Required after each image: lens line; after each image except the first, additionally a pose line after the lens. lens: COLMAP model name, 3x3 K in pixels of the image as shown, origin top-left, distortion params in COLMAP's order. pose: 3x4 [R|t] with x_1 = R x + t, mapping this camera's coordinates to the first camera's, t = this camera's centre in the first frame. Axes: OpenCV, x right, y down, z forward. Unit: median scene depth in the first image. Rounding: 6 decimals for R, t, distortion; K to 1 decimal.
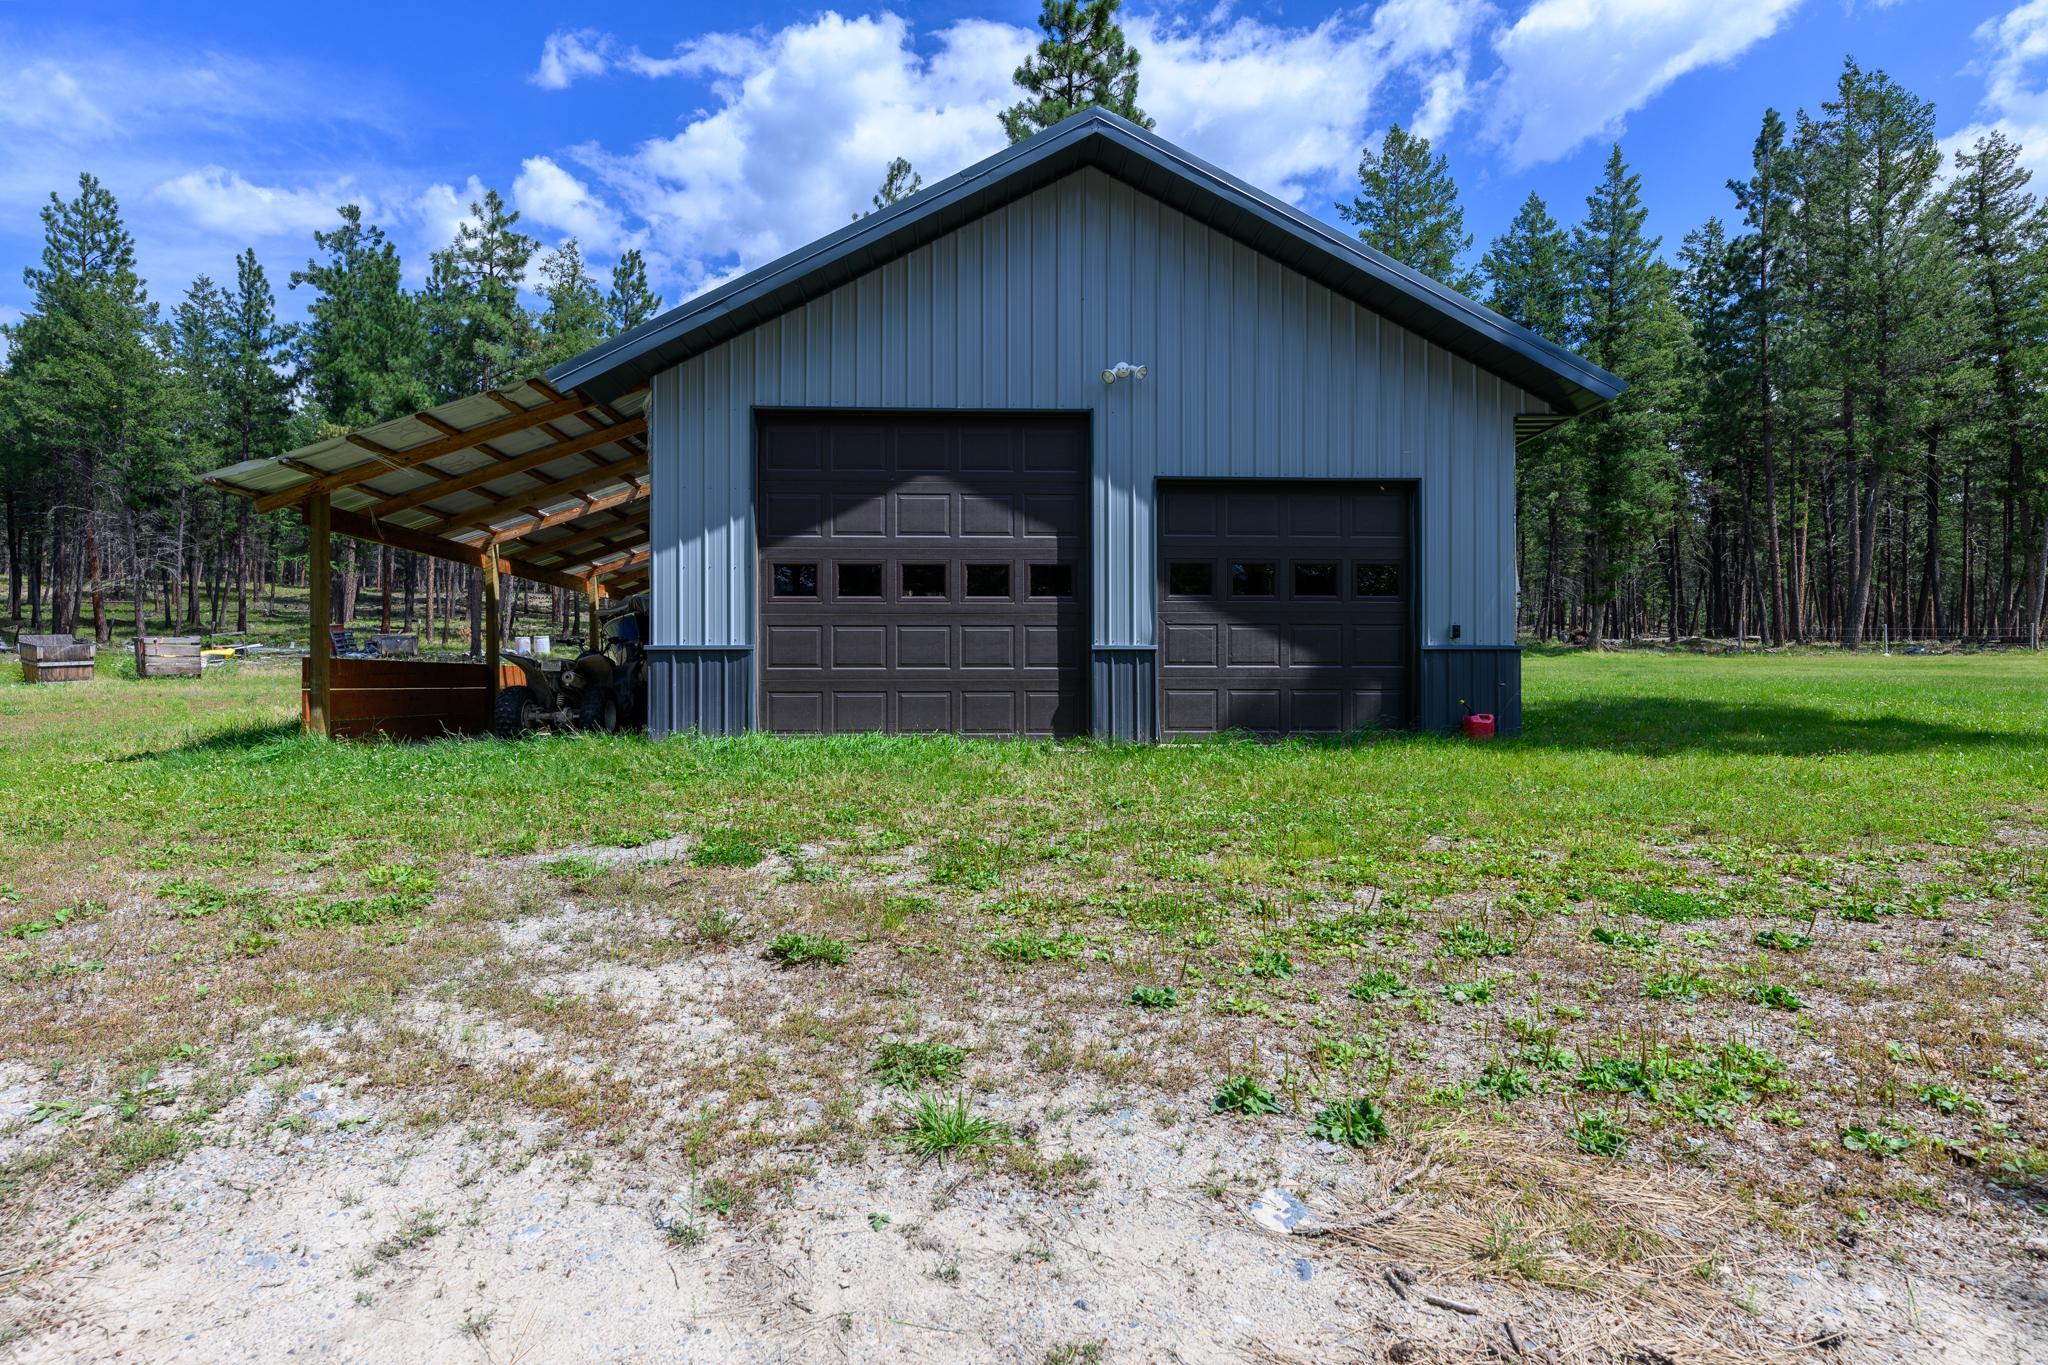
lens RADIAL K [[1124.1, 0, 1024.0], [0, 1124.1, 682.5], [0, 0, 1]] dist [-0.003481, -0.000458]
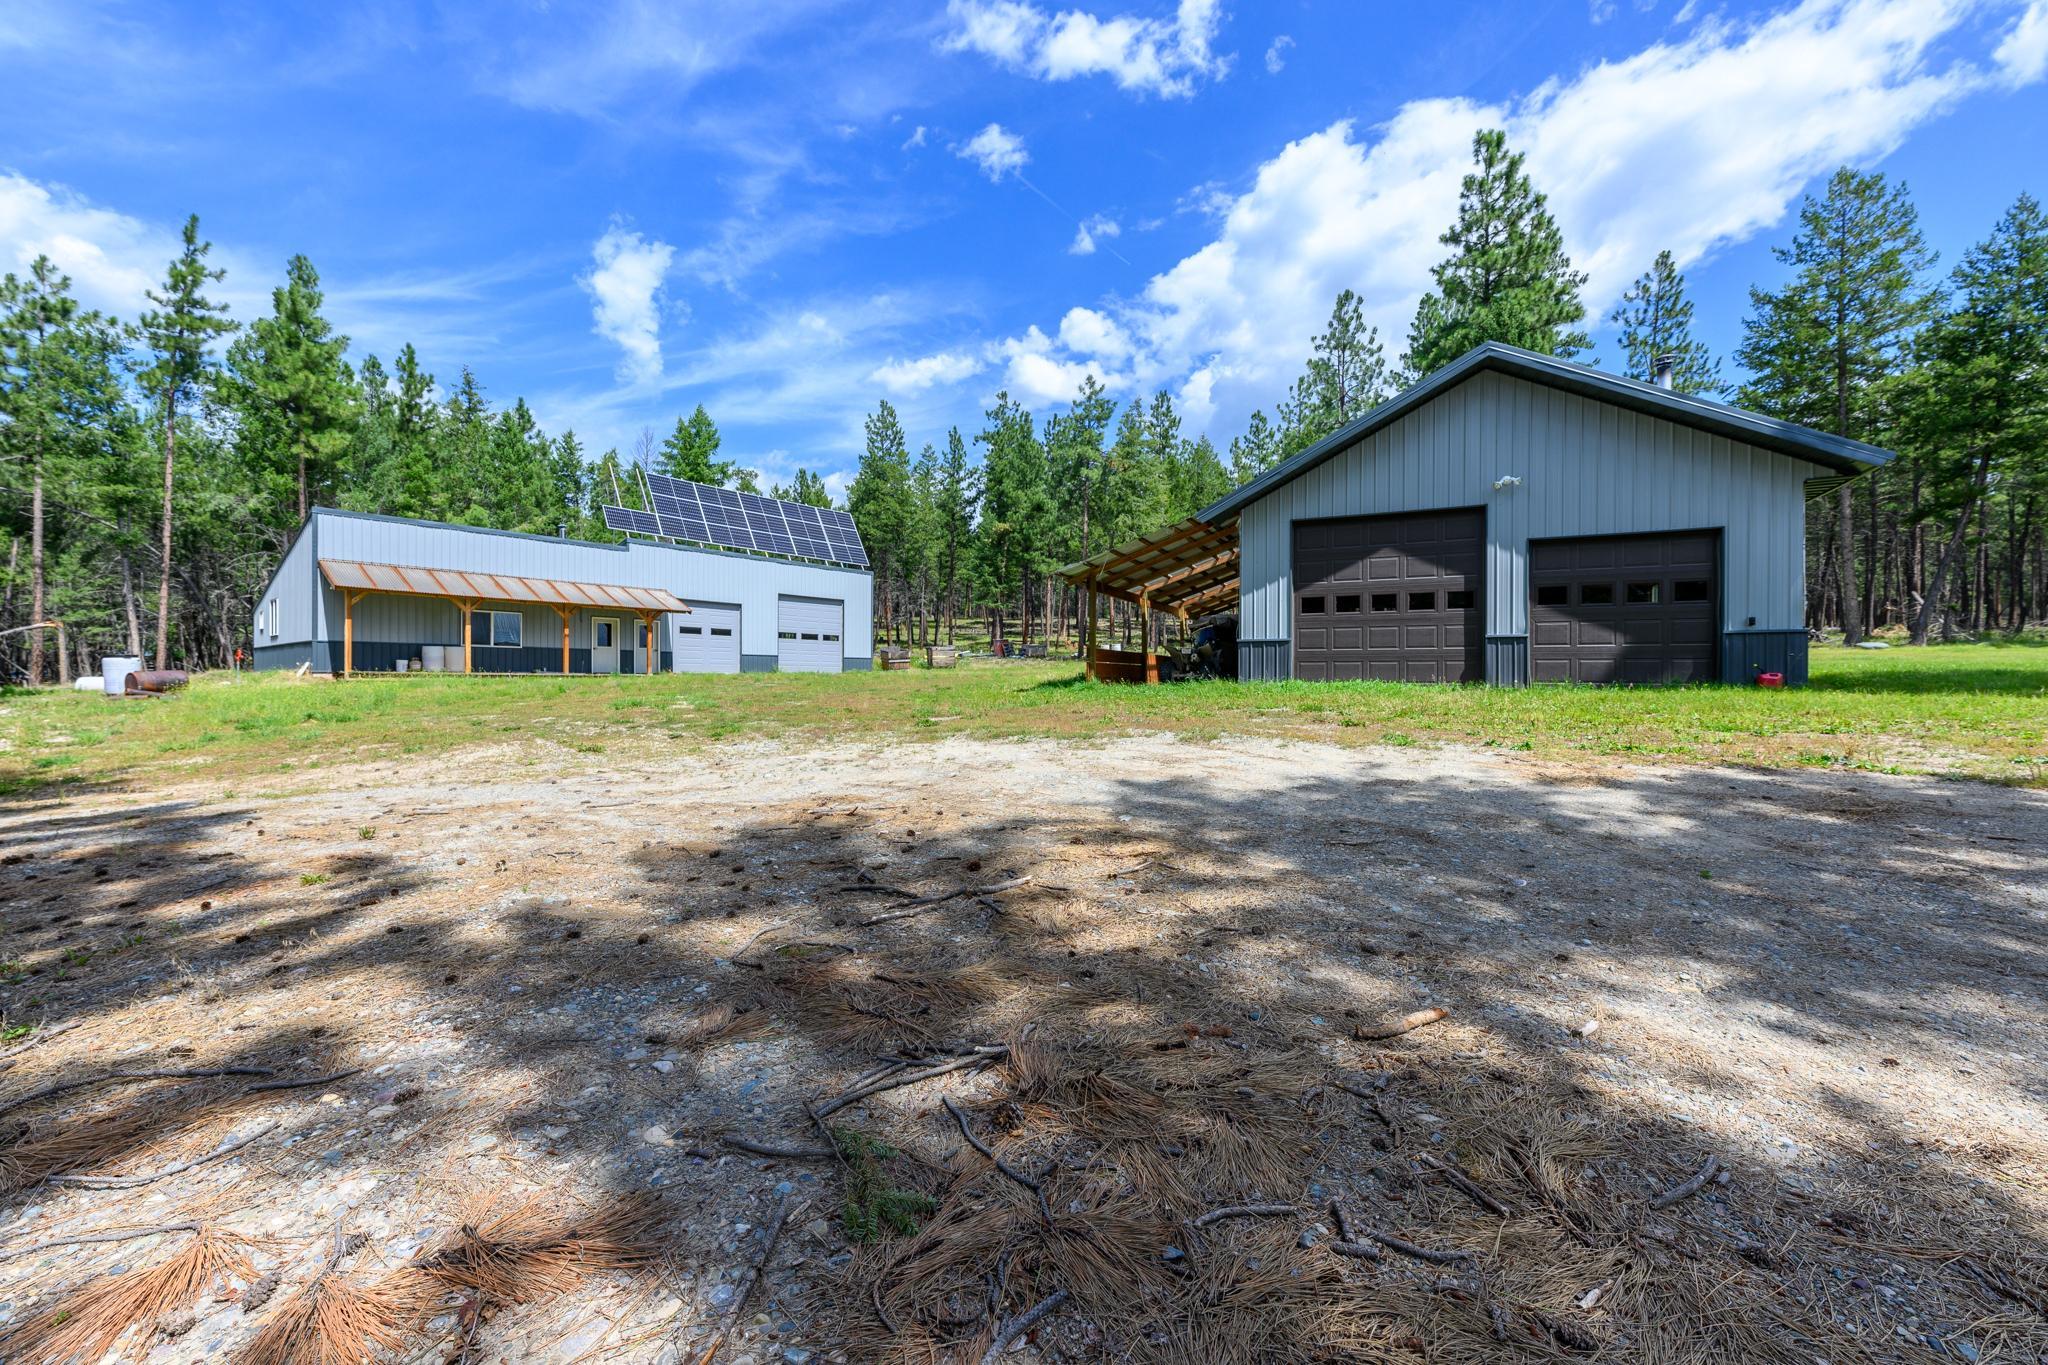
lens RADIAL K [[806.3, 0, 1013.9], [0, 806.3, 679.1], [0, 0, 1]] dist [0.001040, 0.000277]
pose [[0.876162, 0.005088, -0.481990, 0.020425], [-0.003916, 0.999986, 0.003438, 0.035998], [0.482001, -0.001125, 0.876170, -0.497321]]
